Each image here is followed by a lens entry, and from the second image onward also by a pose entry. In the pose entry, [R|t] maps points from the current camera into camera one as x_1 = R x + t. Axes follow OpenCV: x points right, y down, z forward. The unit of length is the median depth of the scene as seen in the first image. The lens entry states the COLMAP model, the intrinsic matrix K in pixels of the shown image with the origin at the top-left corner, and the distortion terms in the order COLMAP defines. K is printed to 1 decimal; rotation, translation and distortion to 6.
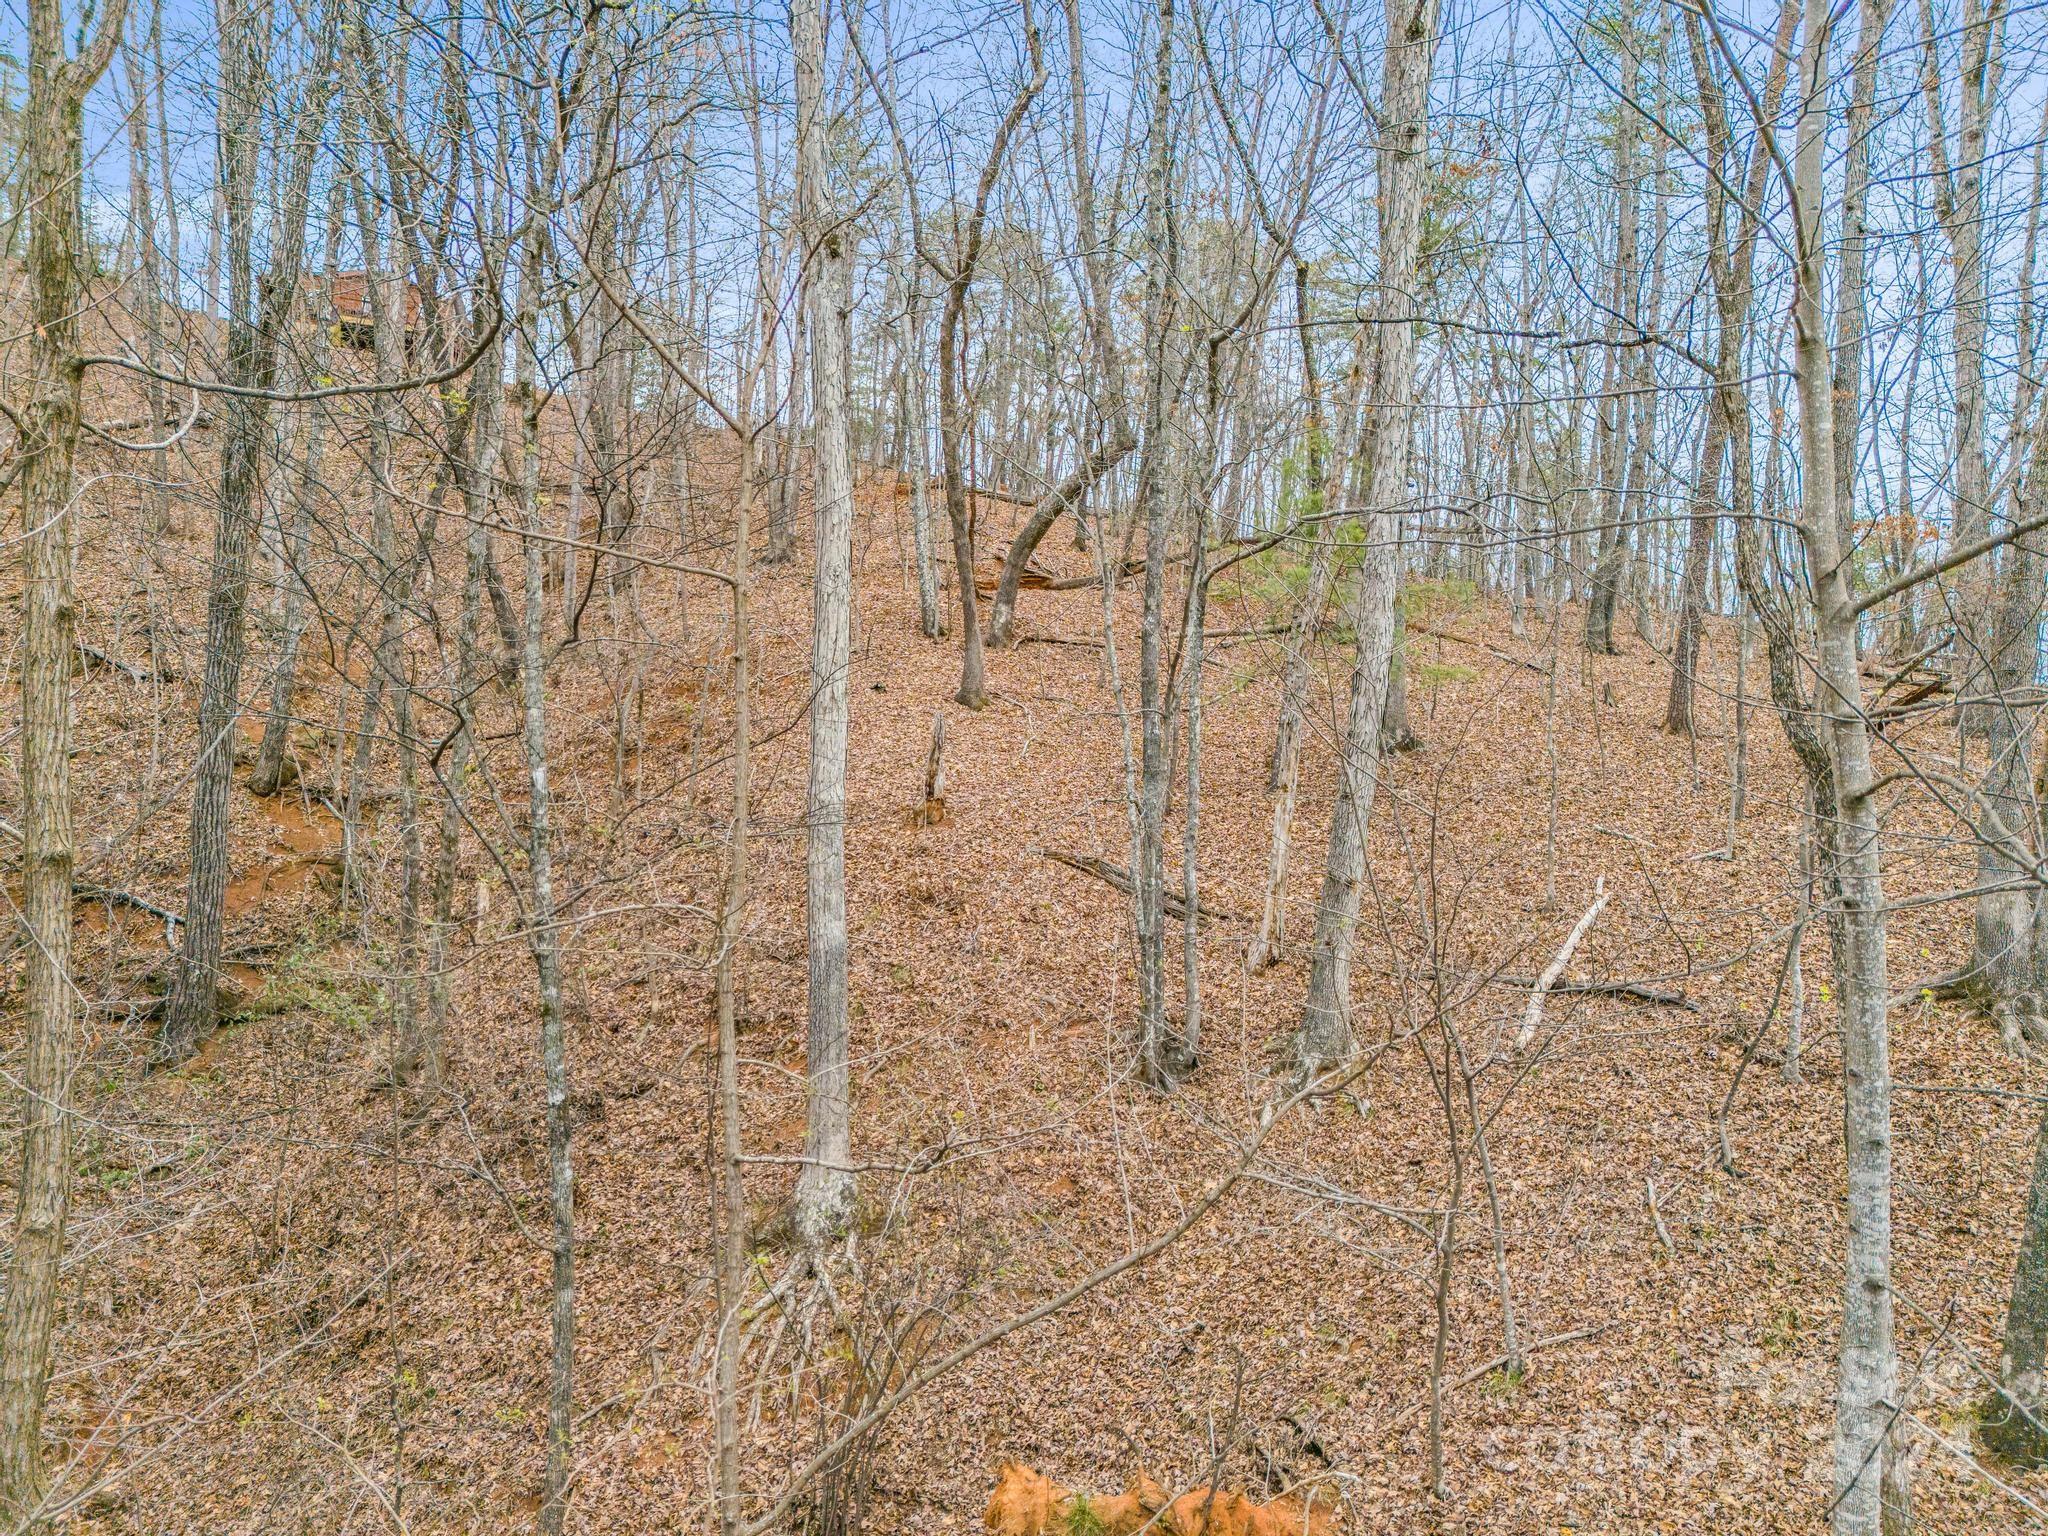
lens RADIAL K [[1499.2, 0, 1027.5], [0, 1499.2, 774.0], [0, 0, 1]] dist [0.068502, -0.059311]
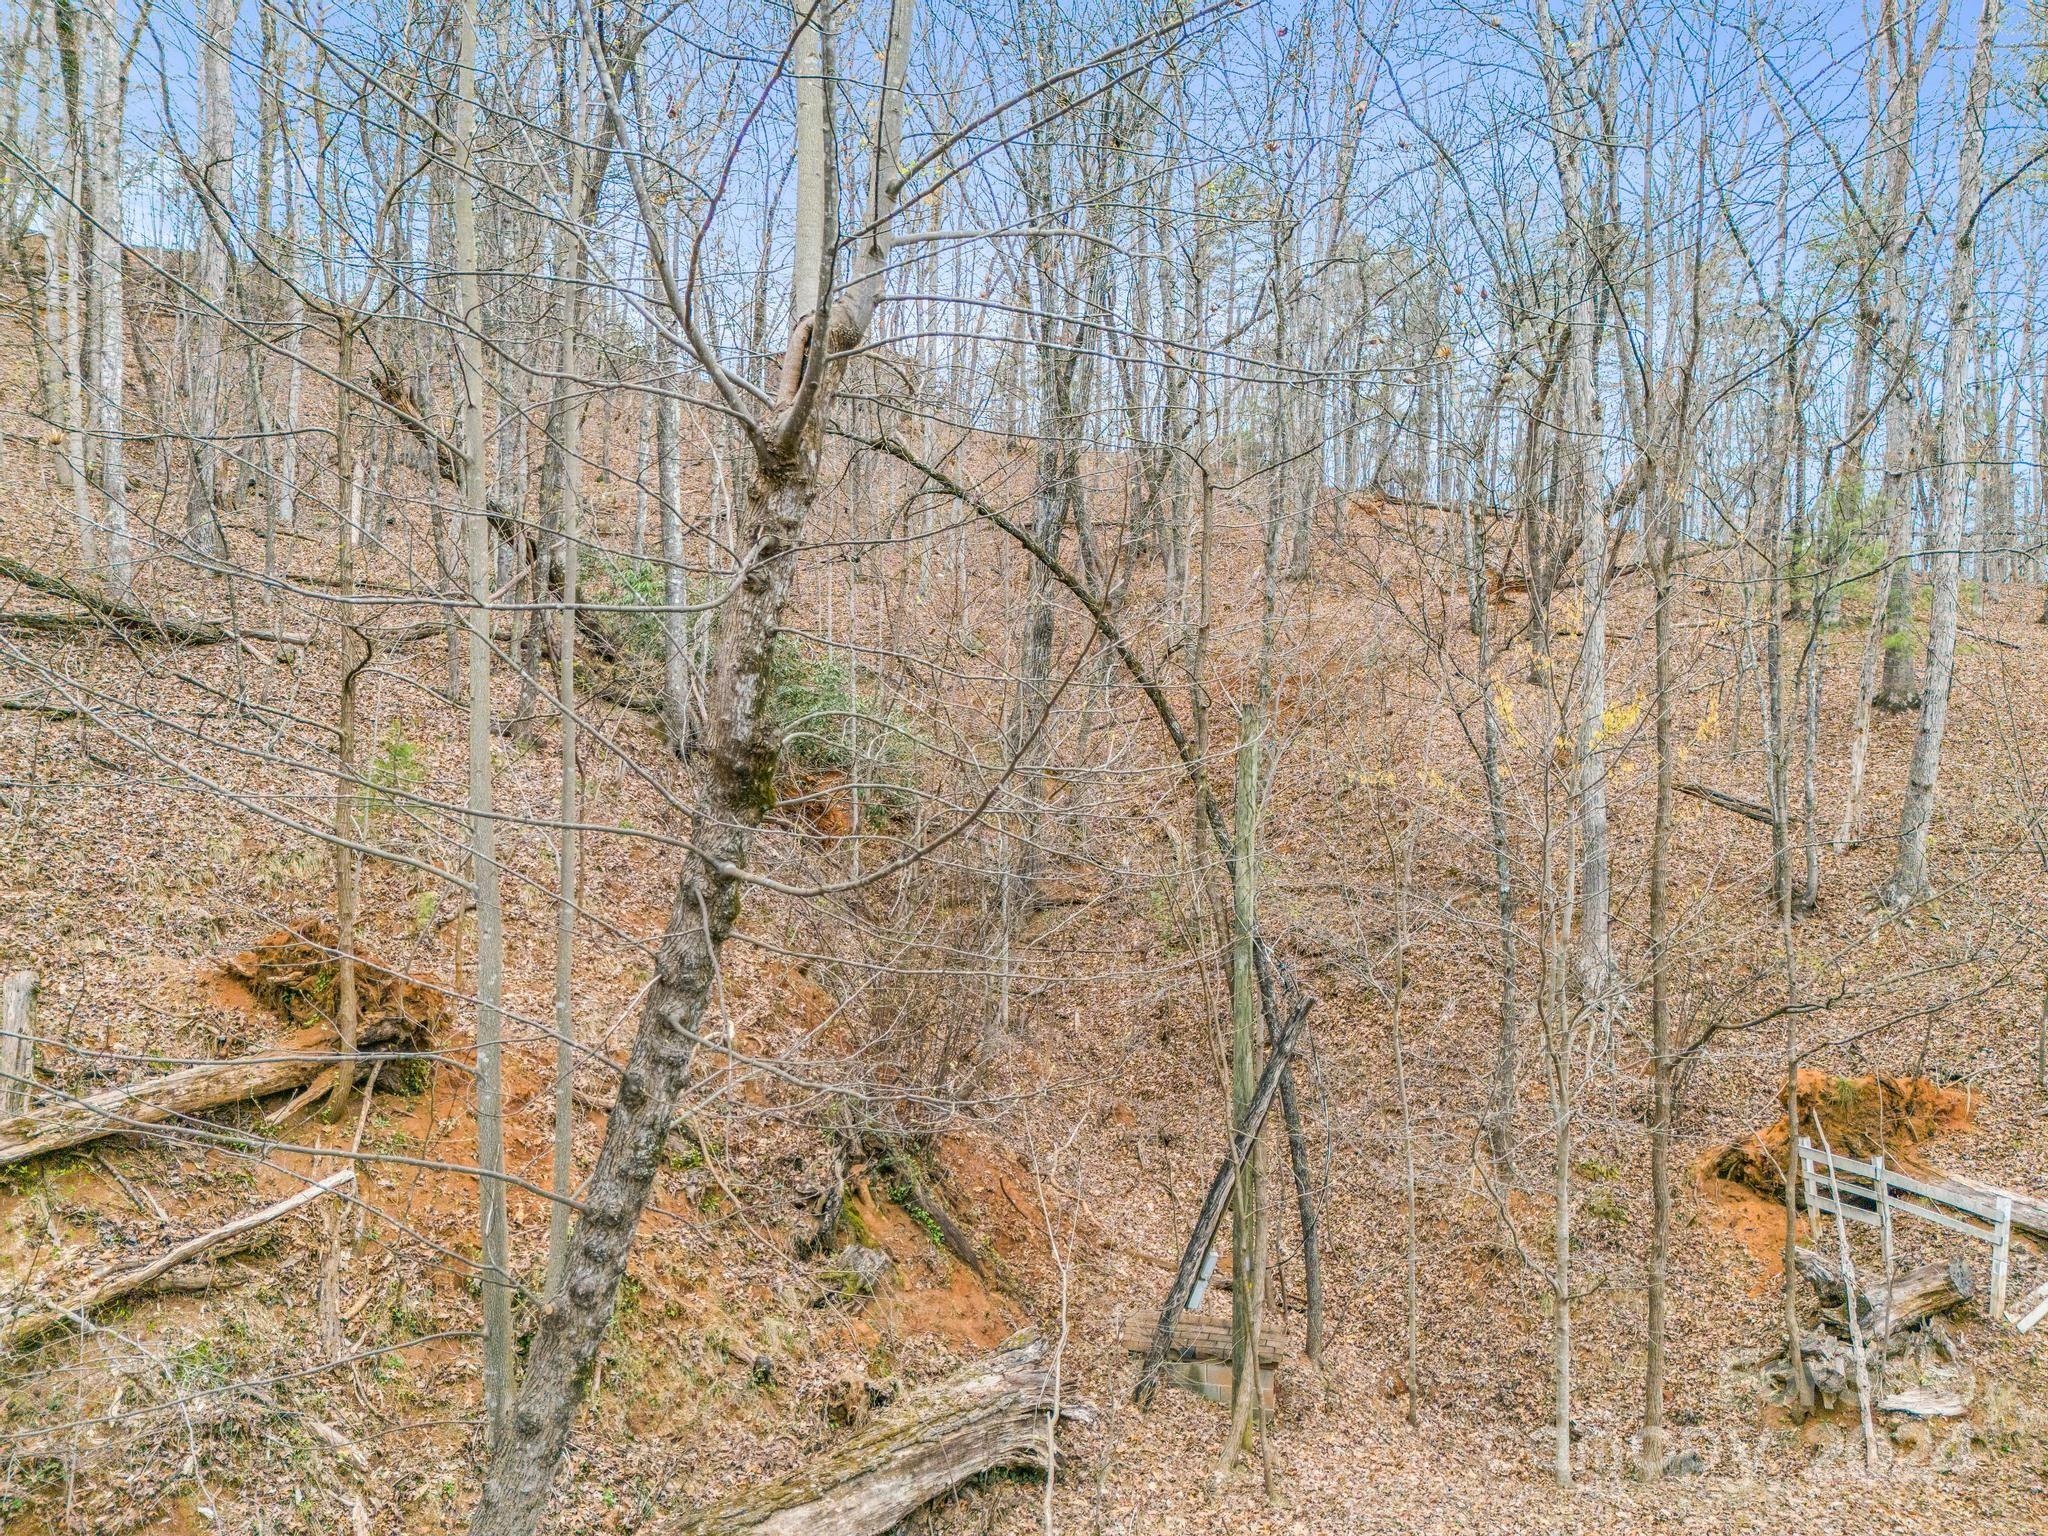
lens RADIAL K [[1499.2, 0, 1019.9], [0, 1499.2, 764.9], [0, 0, 1]] dist [0.068502, -0.059311]
pose [[0.978453, -0.016746, -0.205791, -0.378466], [0.016341, 0.999860, -0.003668, 0.039558], [0.205824, 0.000226, 0.978589, -0.735968]]
